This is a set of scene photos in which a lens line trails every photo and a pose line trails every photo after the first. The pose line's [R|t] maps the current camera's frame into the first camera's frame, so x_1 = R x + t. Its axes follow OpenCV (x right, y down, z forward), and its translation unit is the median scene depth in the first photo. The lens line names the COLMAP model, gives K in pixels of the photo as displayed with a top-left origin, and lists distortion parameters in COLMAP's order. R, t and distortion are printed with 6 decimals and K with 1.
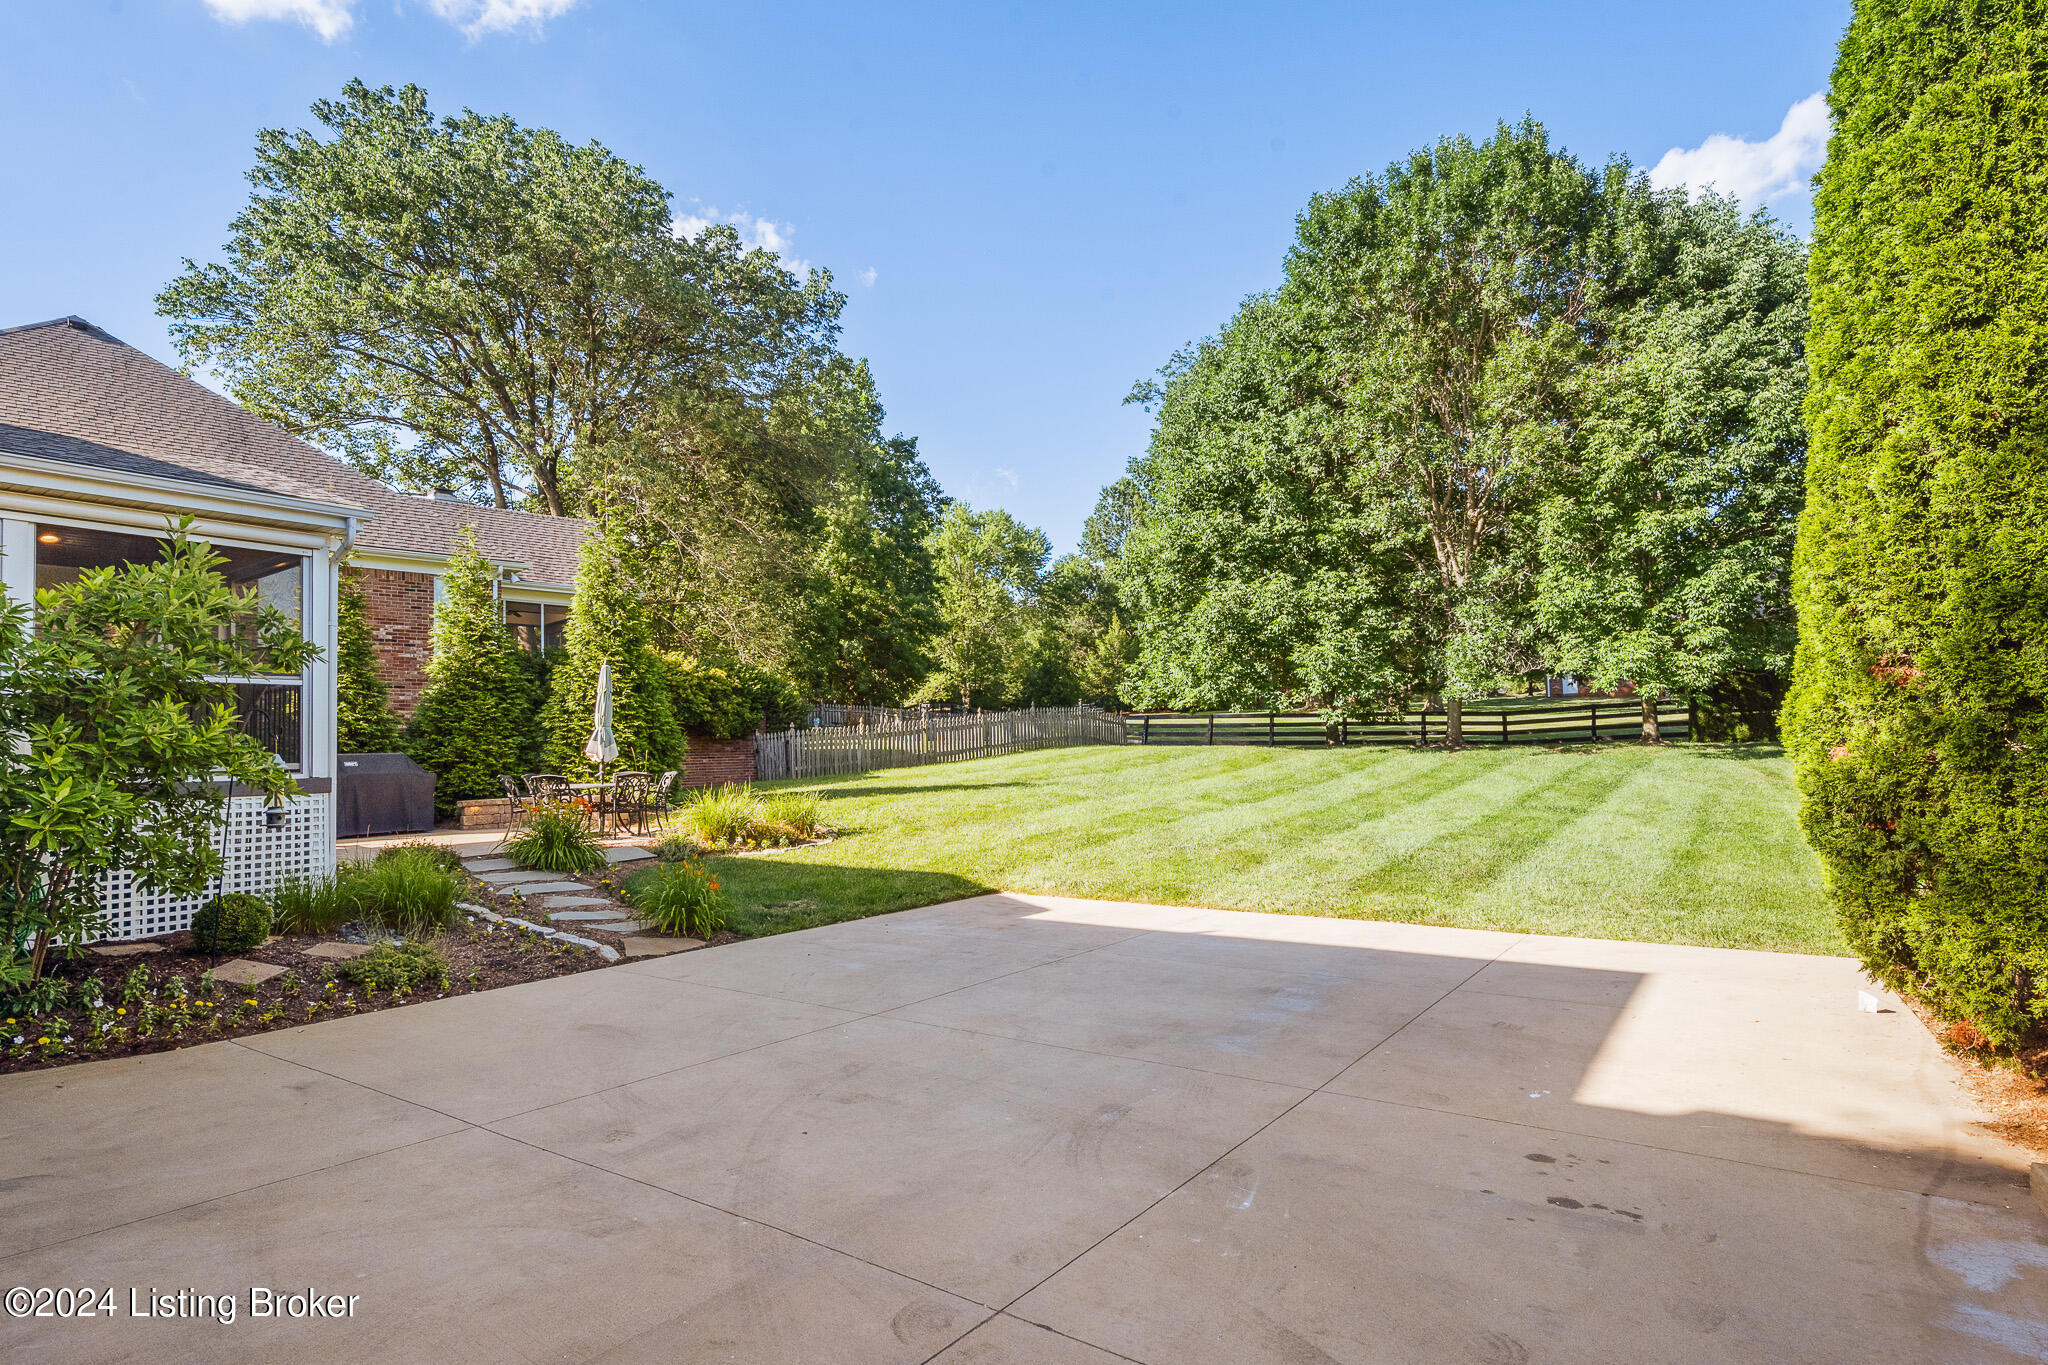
lens RADIAL K [[1112.2, 0, 1024.6], [0, 1112.2, 732.5], [0, 0, 1]] dist [0.005345, -0.000826]
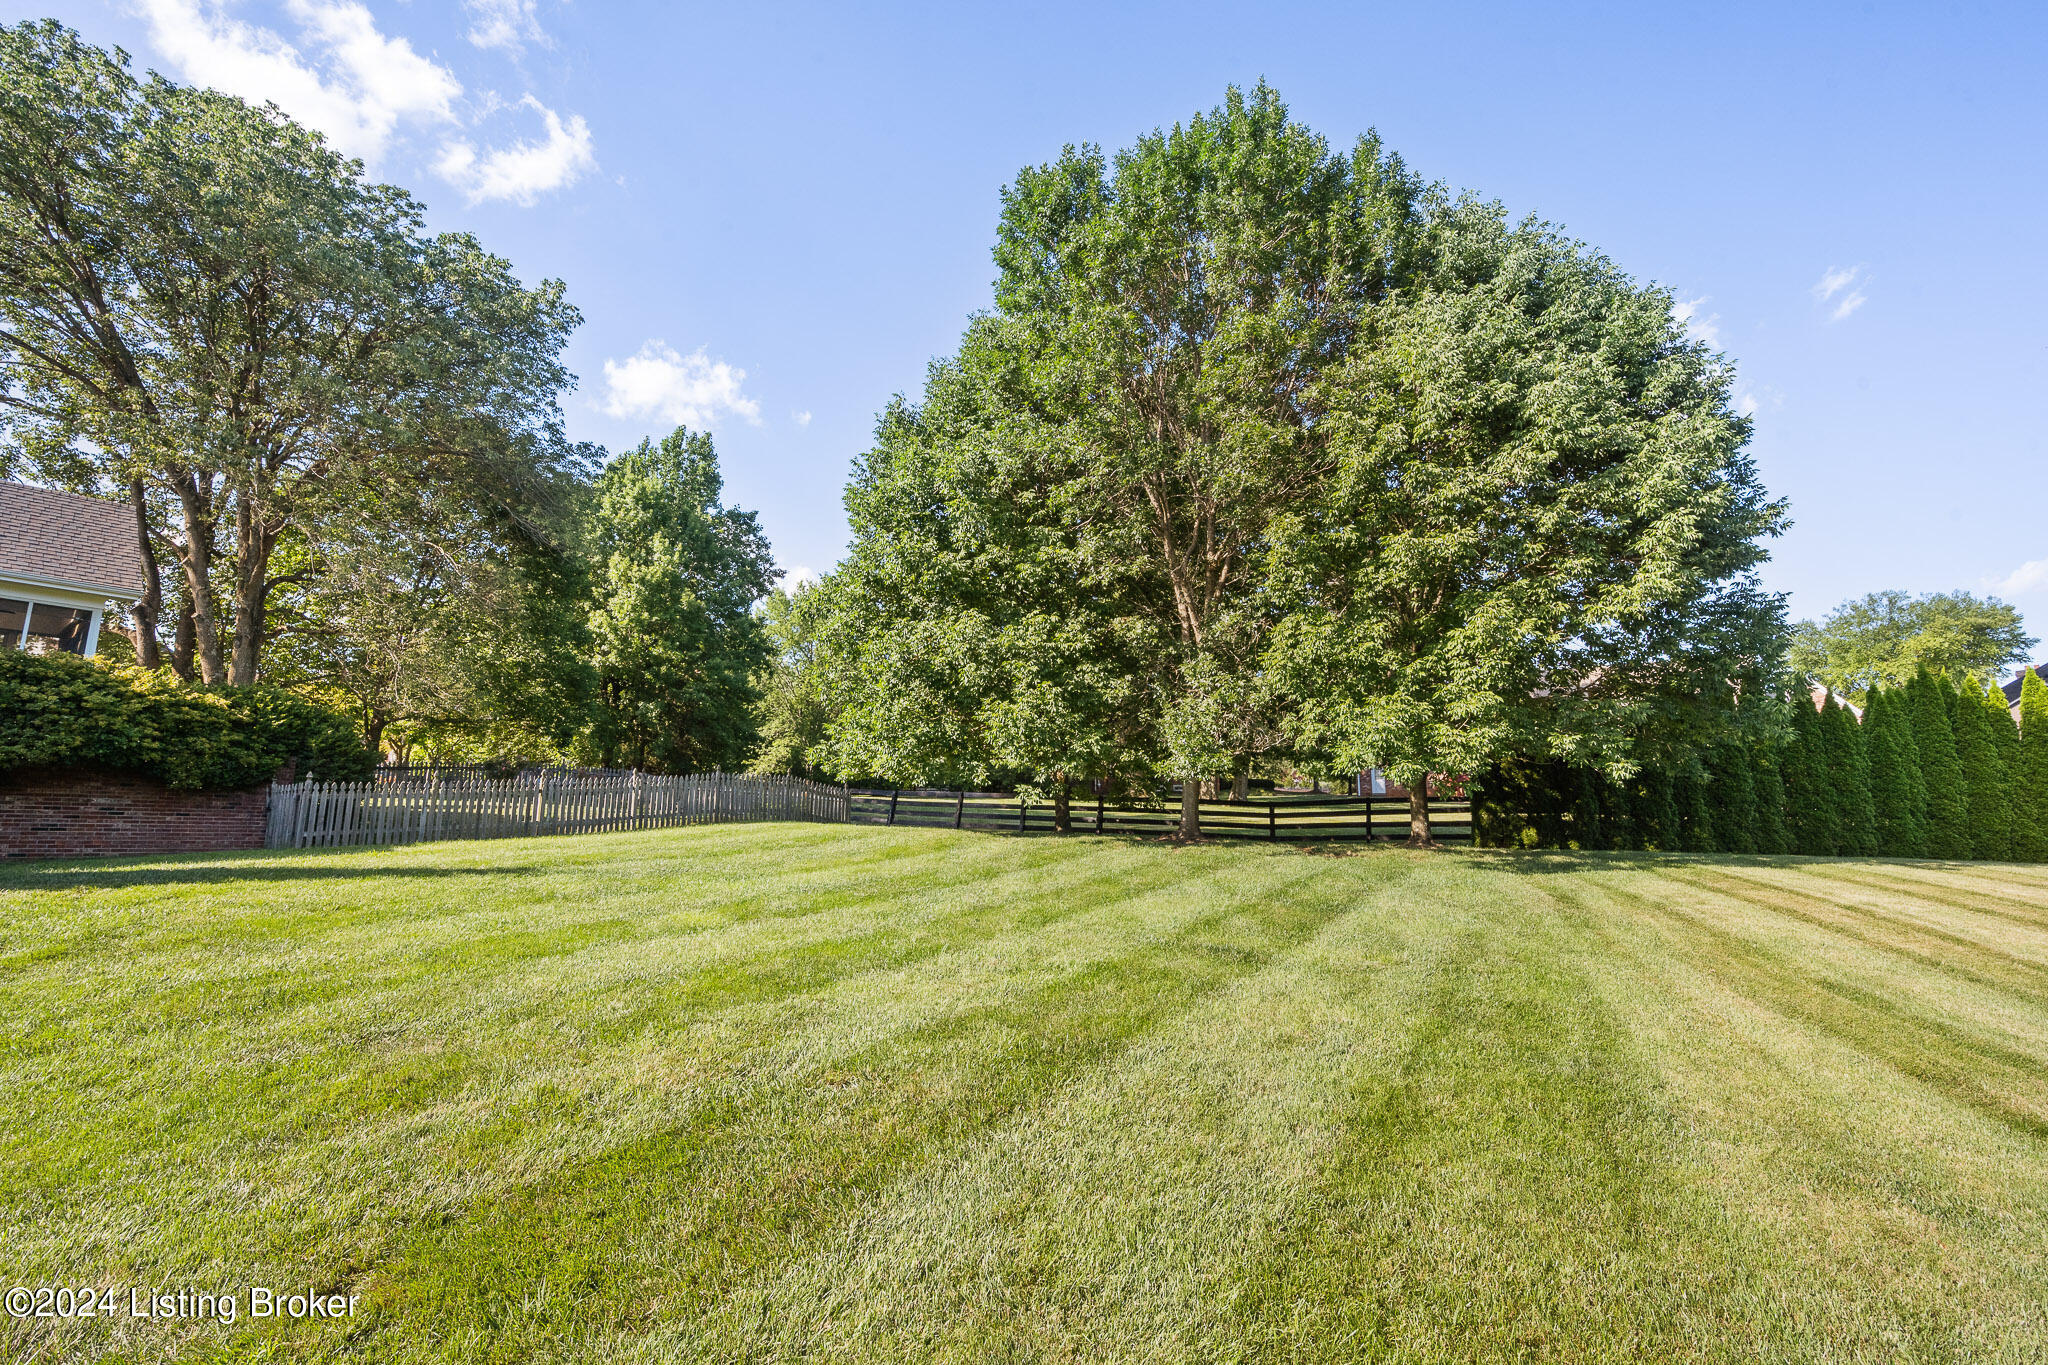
lens RADIAL K [[977.1, 0, 1024.0], [0, 977.1, 682.5], [0, 0, 1]] dist [0.002274, 0.000233]
pose [[0.994902, 0.054663, 0.084751, 0.211988], [-0.042864, 0.989881, -0.135270, 0.000461], [-0.091288, 0.130947, 0.987177, 0.314961]]
